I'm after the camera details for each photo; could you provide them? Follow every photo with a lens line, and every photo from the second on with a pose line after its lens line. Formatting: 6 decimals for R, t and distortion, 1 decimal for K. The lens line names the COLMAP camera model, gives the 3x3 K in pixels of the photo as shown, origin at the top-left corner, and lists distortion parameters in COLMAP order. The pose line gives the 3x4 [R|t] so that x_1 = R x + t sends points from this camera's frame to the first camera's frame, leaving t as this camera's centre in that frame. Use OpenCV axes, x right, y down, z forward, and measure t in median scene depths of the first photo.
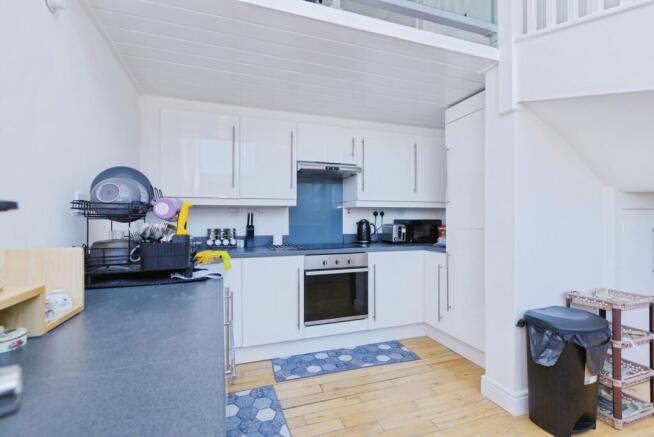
lens RADIAL K [[297.0, 0, 330.2], [0, 297.0, 220.4], [0, 0, 1]] dist [-0.001743, -0.000721]
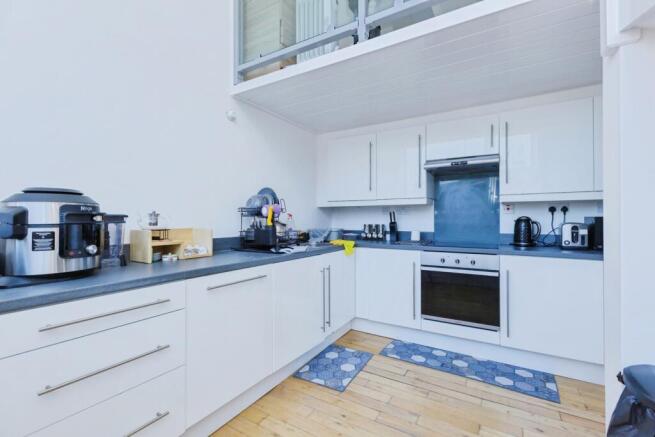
lens RADIAL K [[297.5, 0, 333.6], [0, 297.5, 216.7], [0, 0, 1]] dist [-0.001743, -0.000721]
pose [[0.636829, -0.003715, -0.770996, 0.495386], [-0.002345, 0.999974, -0.006755, 0.003955], [0.771001, 0.006110, 0.636804, 0.080688]]
